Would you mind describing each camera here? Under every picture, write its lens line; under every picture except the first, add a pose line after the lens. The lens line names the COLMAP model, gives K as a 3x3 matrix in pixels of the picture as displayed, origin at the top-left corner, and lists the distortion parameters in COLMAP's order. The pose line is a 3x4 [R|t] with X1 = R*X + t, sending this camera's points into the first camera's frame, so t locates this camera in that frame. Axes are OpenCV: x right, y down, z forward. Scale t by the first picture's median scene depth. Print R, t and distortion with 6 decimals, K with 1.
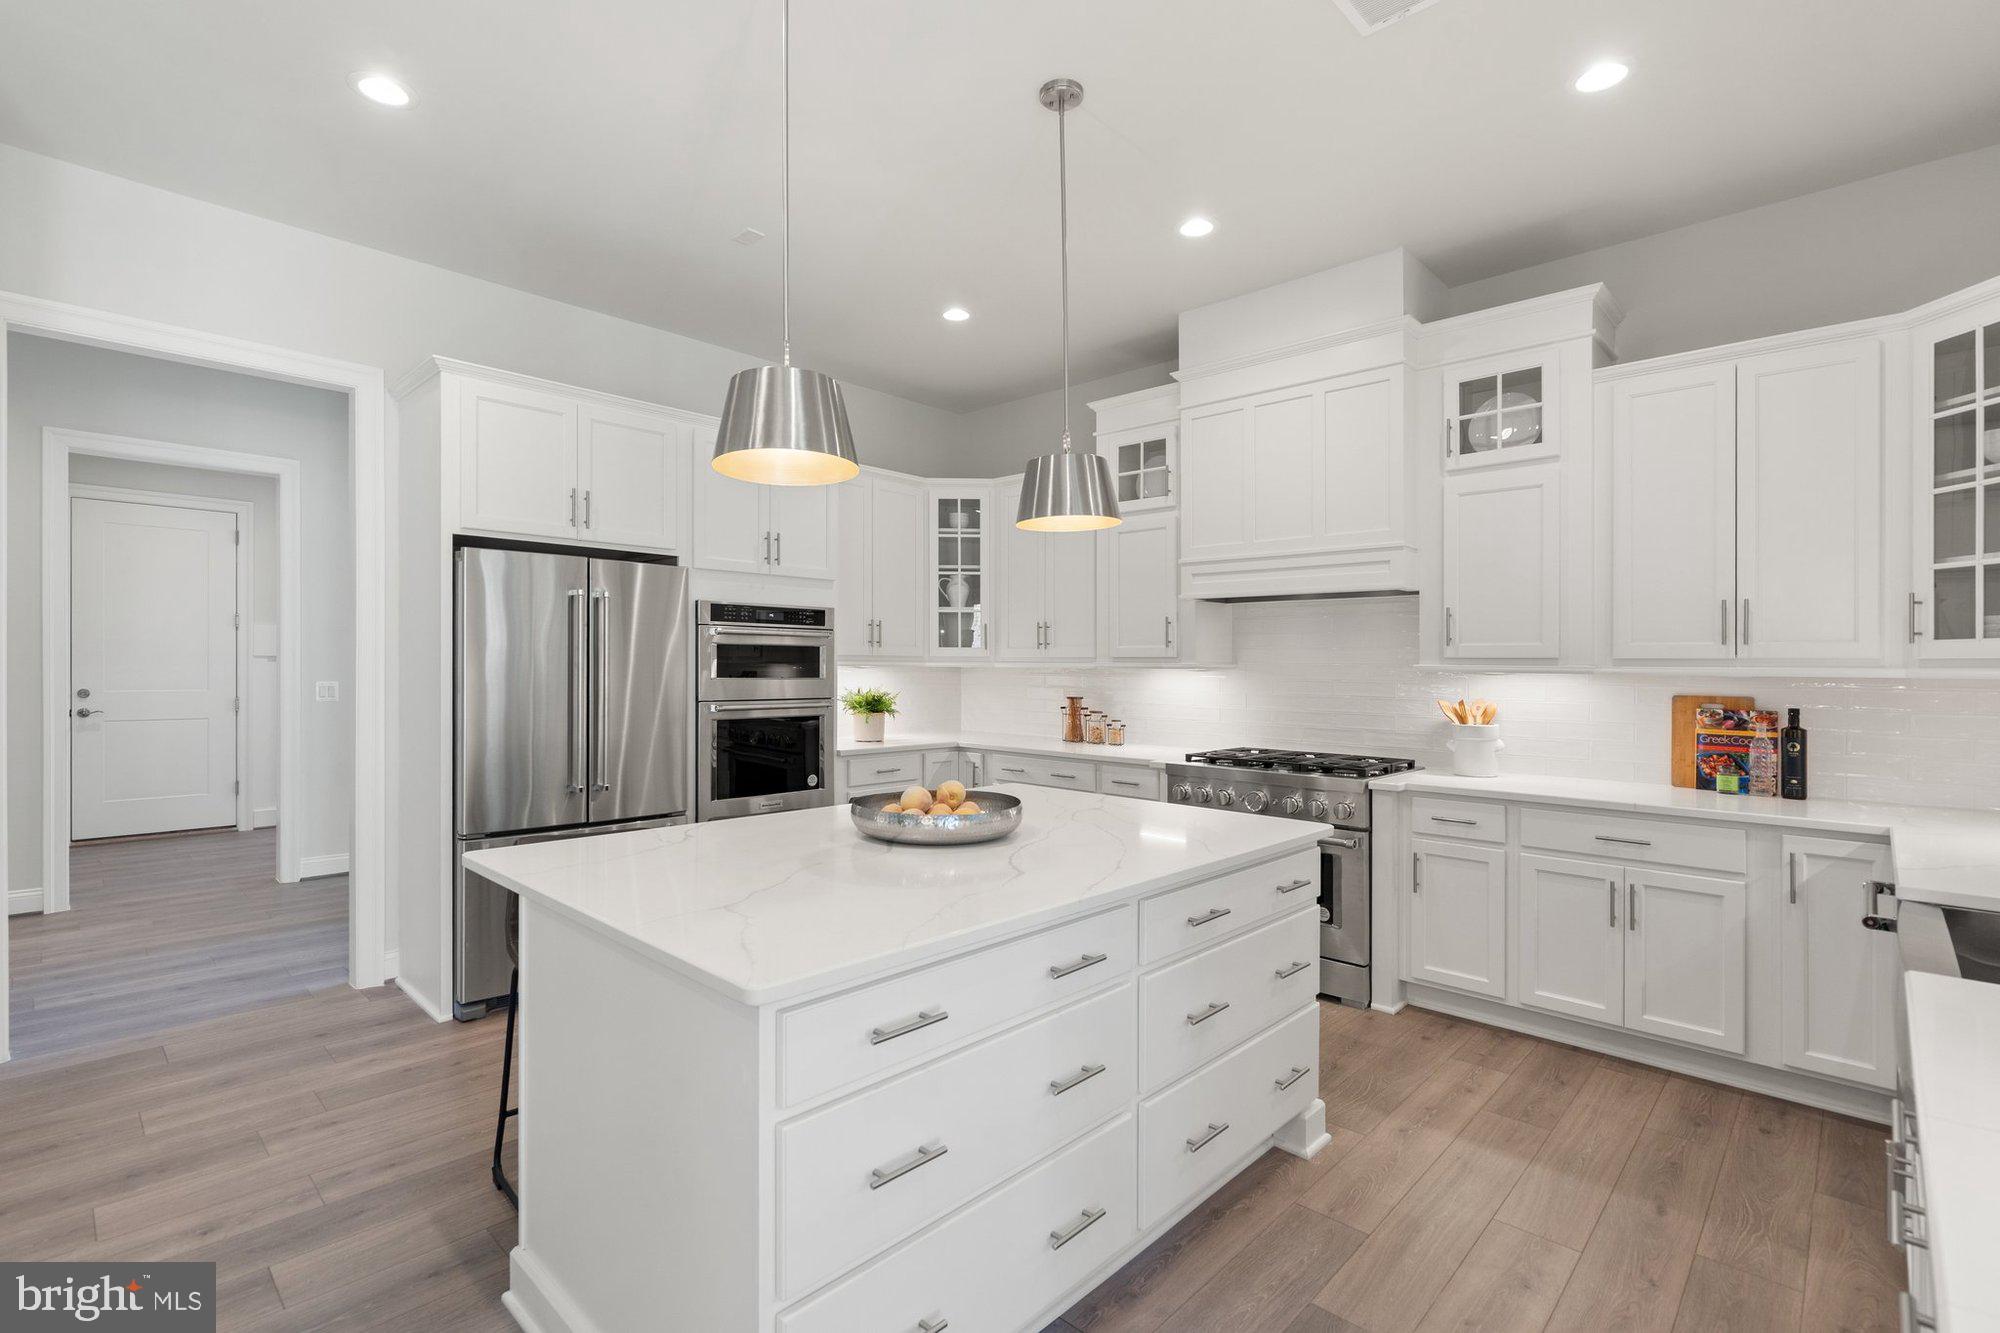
lens RADIAL K [[917.5, 0, 1033.3], [0, 917.5, 661.9], [0, 0, 1]] dist [0.000046, 0.000062]
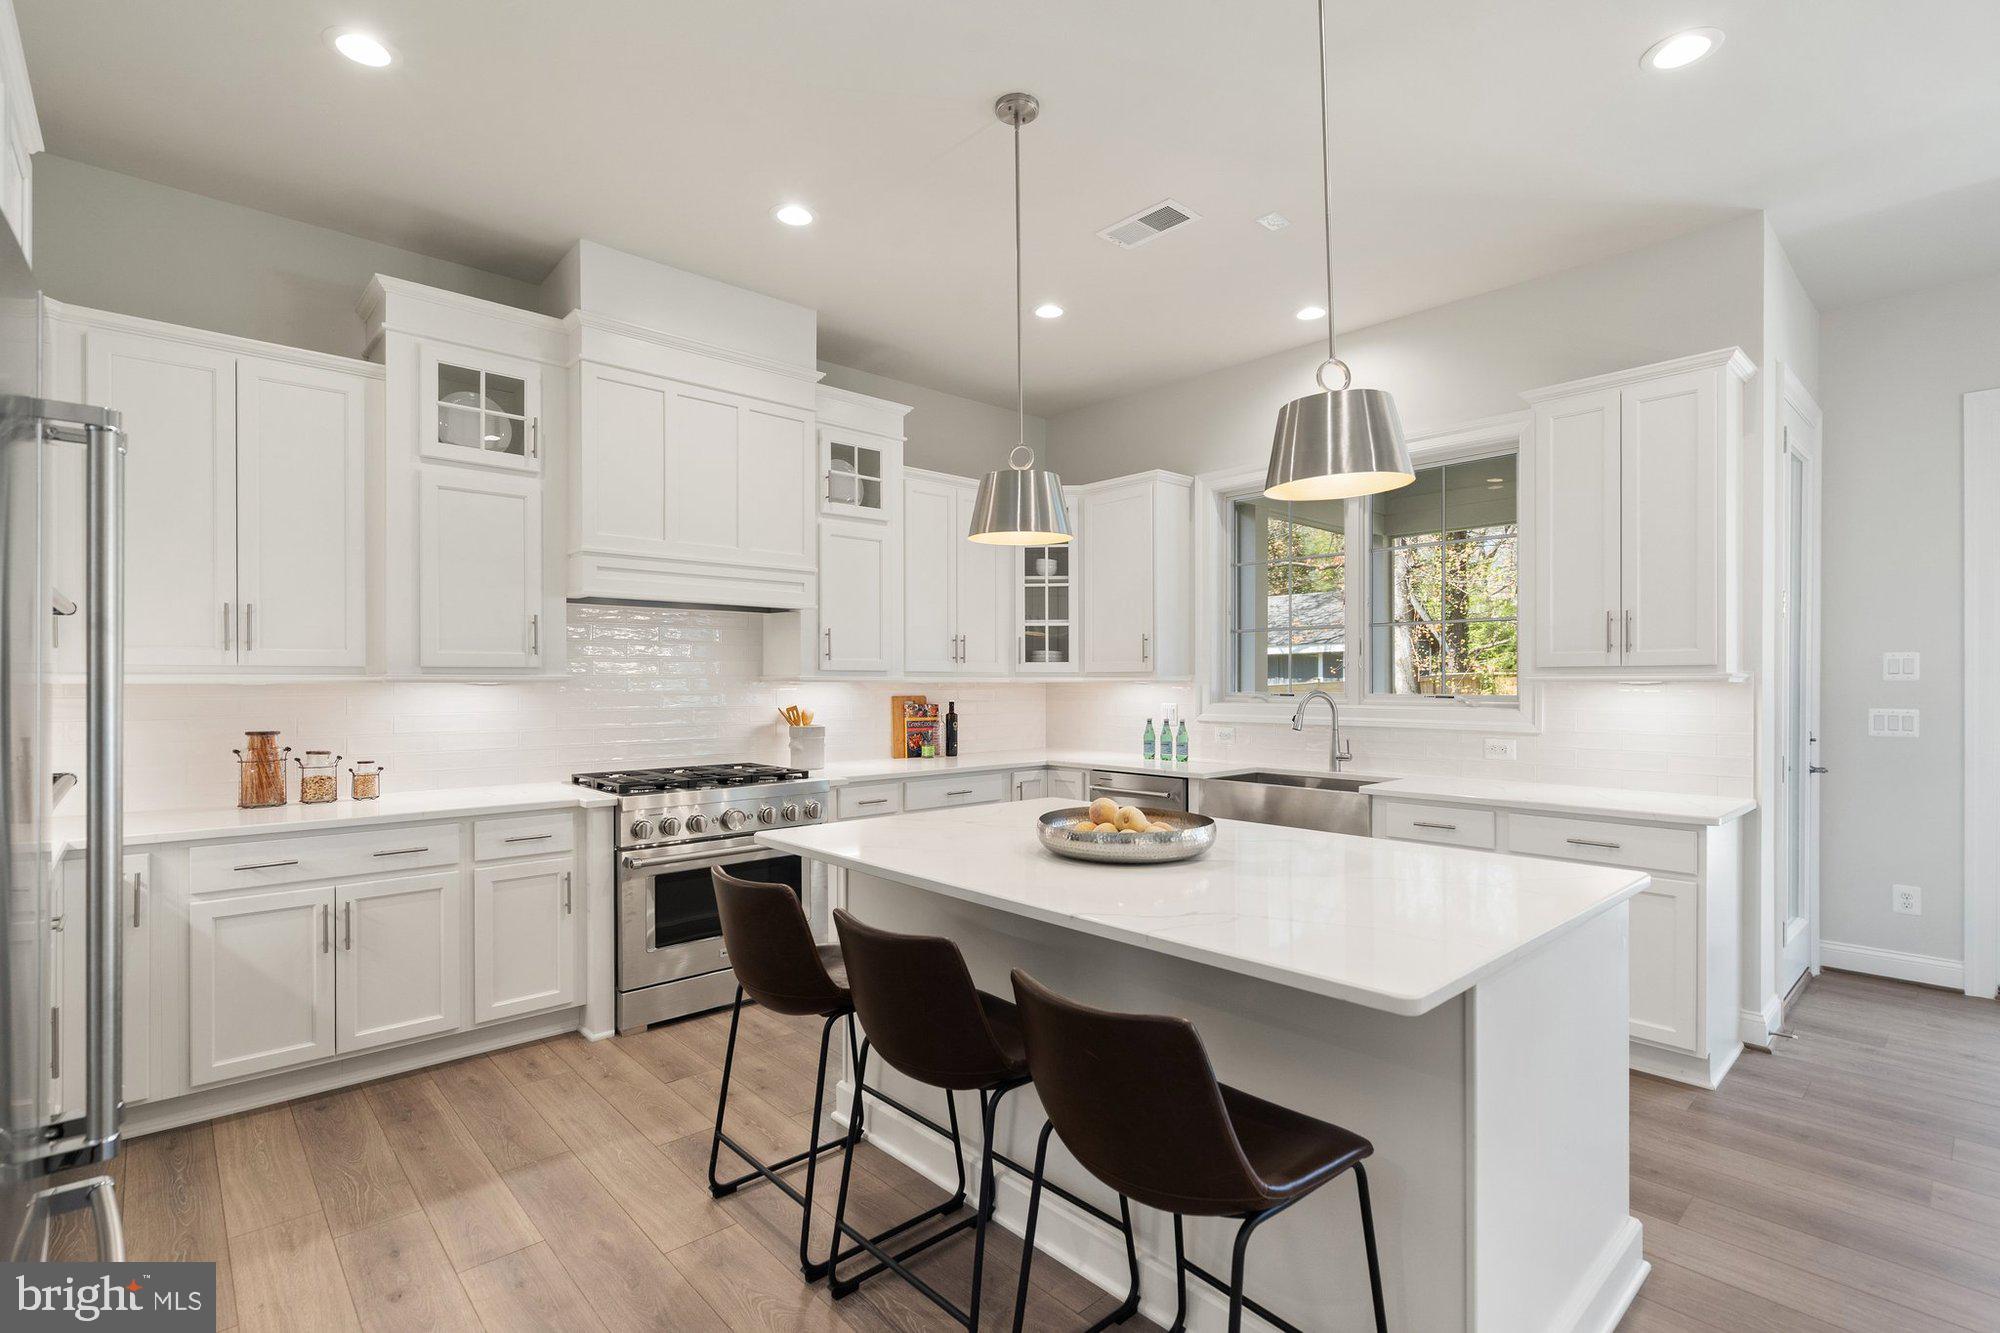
lens RADIAL K [[932.6, 0, 1000.0], [0, 932.6, 666.5], [0, 0, 1]] dist [-0.000241, 0.000015]
pose [[0.093799, 0.005079, 0.995578, -0.746192], [-0.003867, 0.999981, -0.004738, -0.004443], [-0.995584, -0.003406, 0.093817, 0.675003]]
